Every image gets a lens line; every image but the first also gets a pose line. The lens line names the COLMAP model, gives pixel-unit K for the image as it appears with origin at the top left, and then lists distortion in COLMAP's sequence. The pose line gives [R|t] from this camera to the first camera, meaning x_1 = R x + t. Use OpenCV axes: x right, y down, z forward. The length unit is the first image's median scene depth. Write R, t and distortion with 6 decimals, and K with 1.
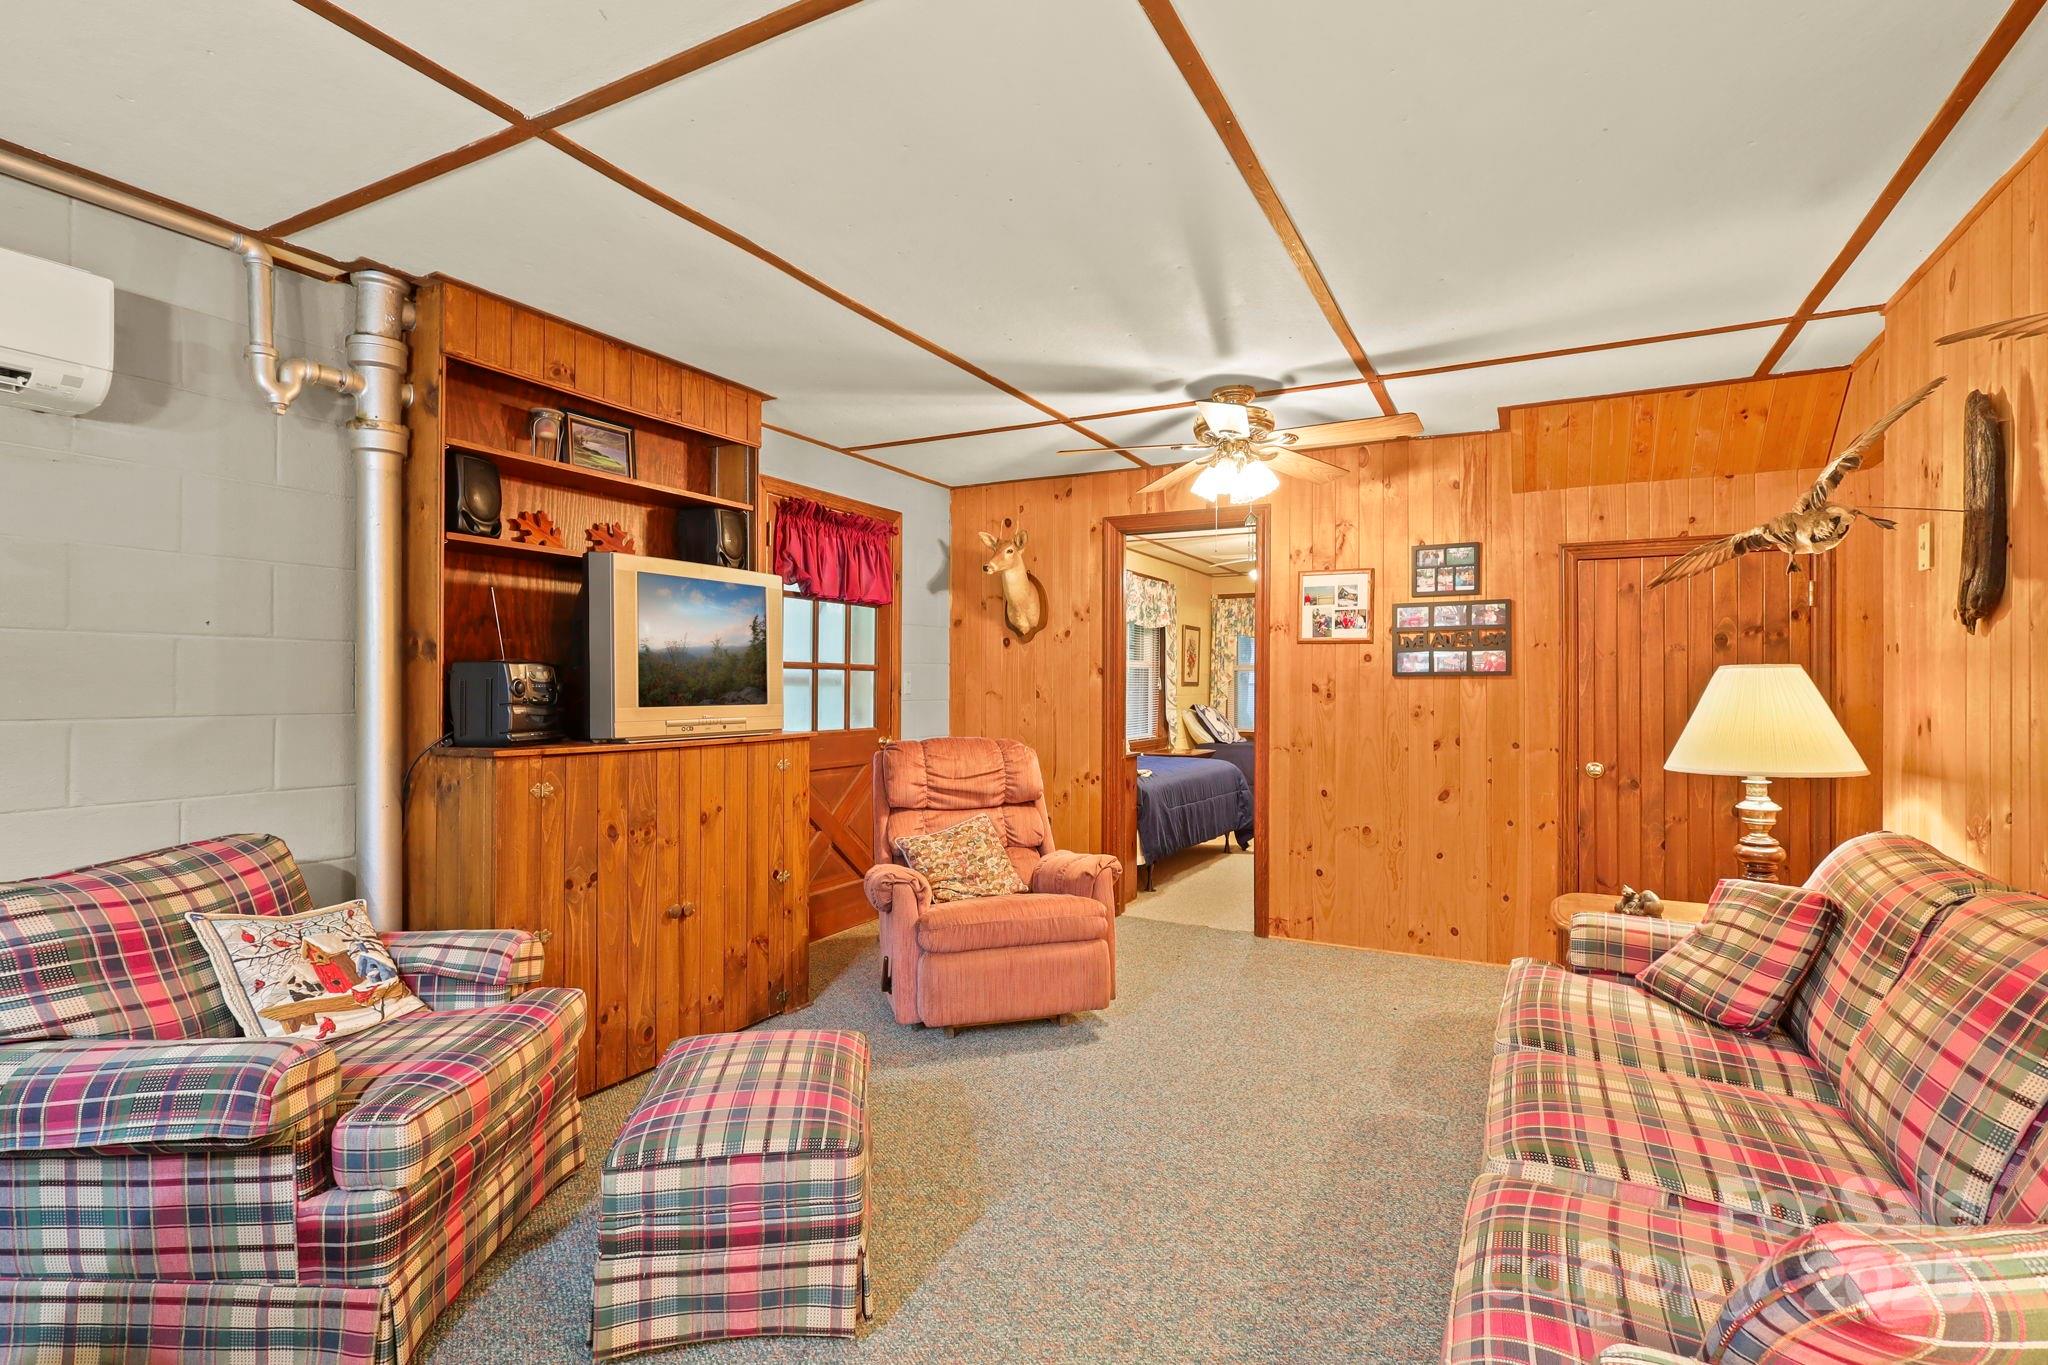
lens RADIAL K [[969.5, 0, 1020.1], [0, 969.5, 681.7], [0, 0, 1]] dist [0.000222, 0.001011]
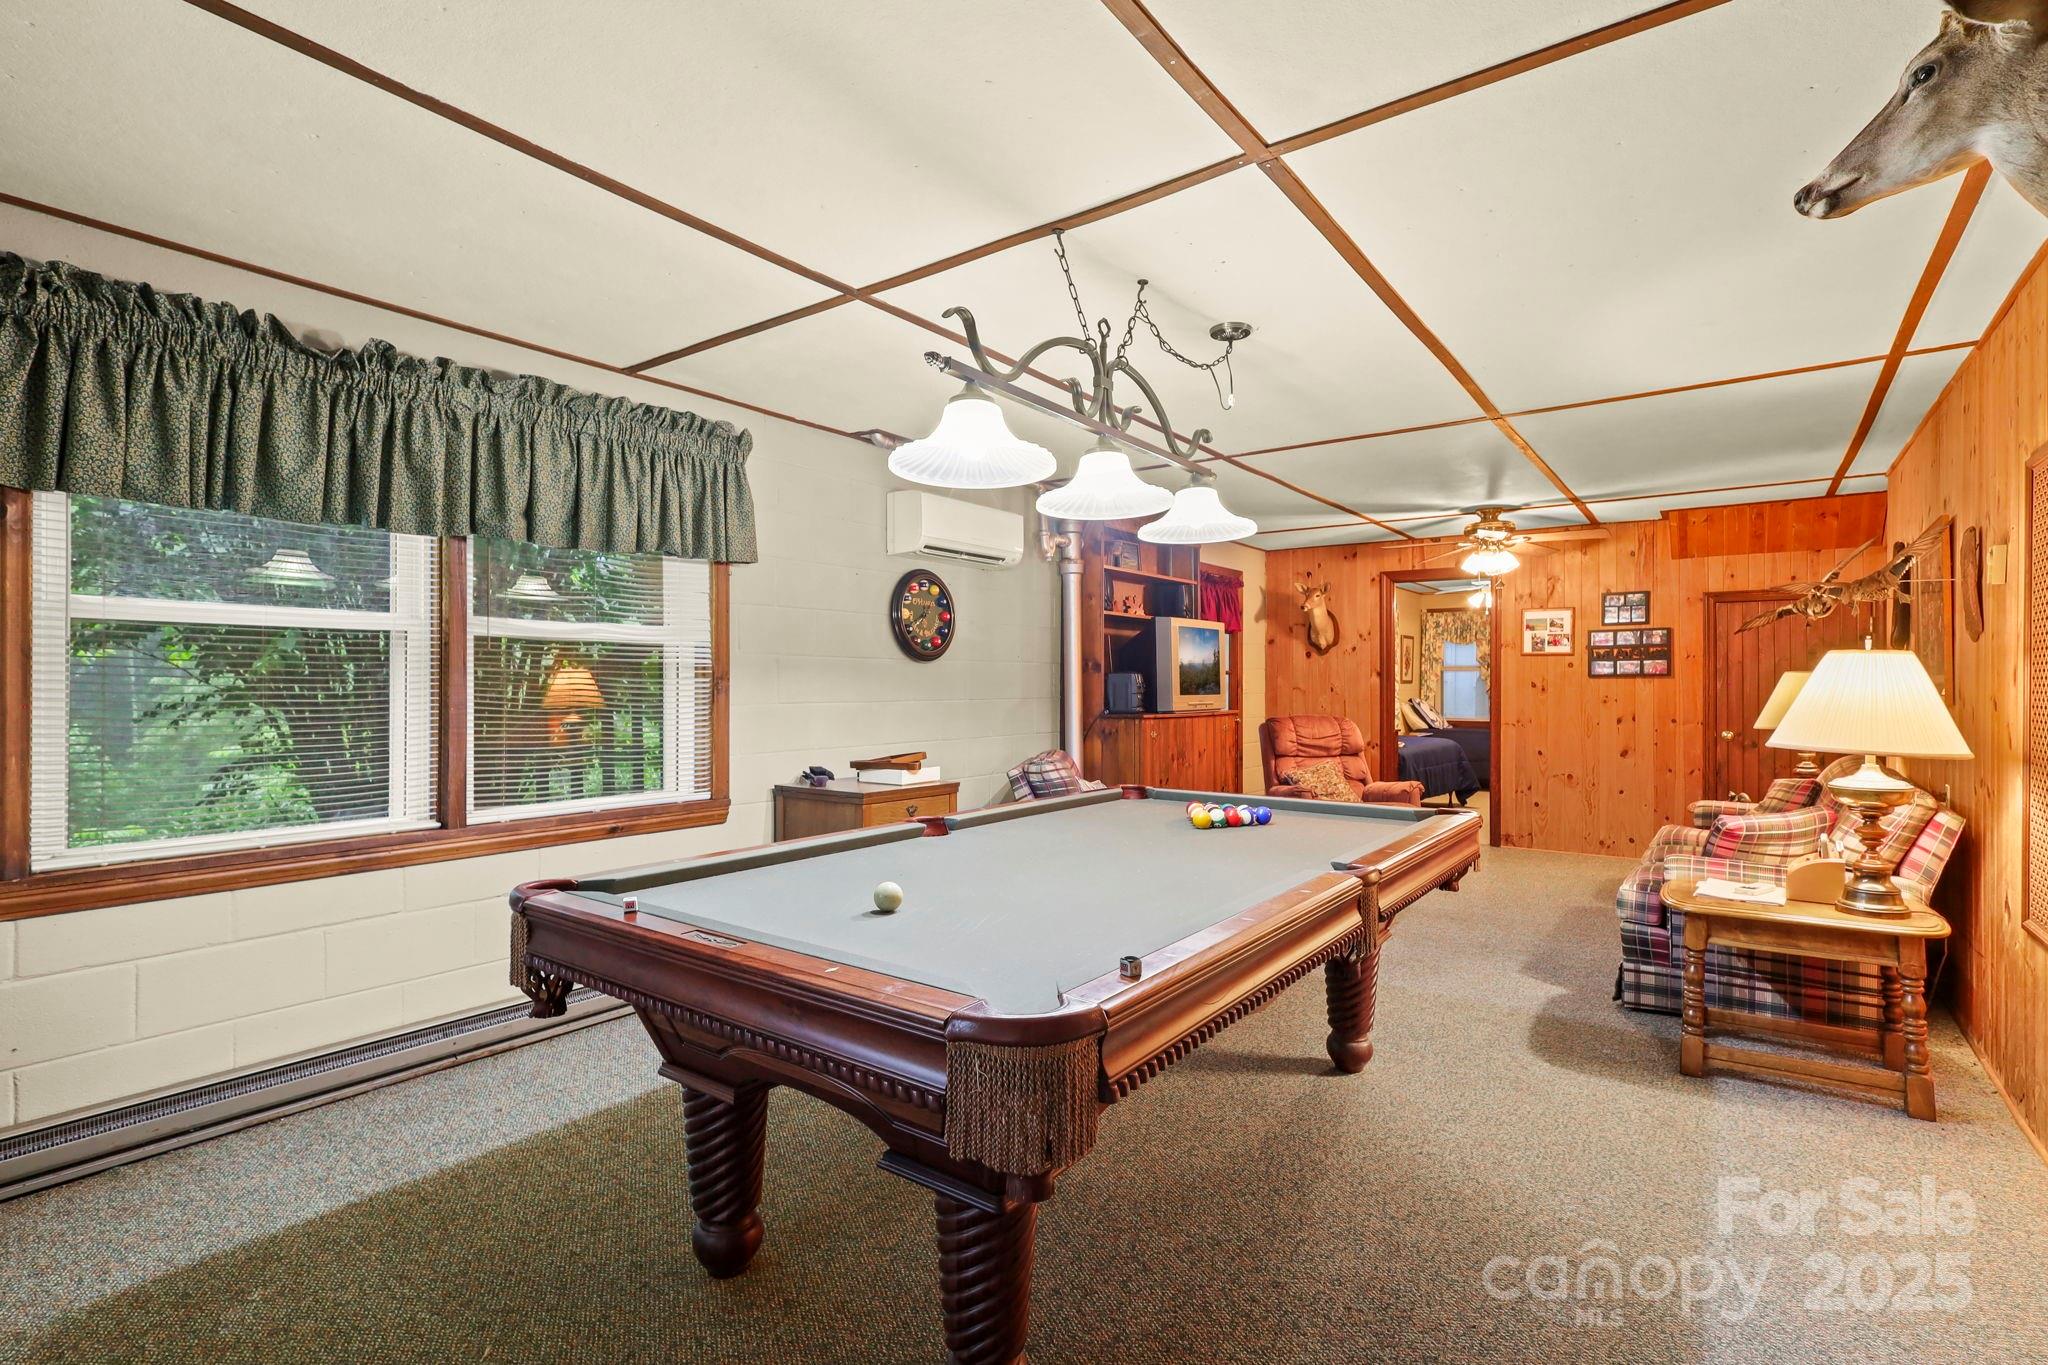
lens RADIAL K [[963.4, 0, 1022.8], [0, 963.4, 685.8], [0, 0, 1]] dist [0.000227, 0.000071]
pose [[0.989208, -0.002819, -0.146489, -0.291436], [0.003765, 0.999974, 0.006176, -0.004435], [0.146468, -0.006661, 0.989193, -0.672634]]
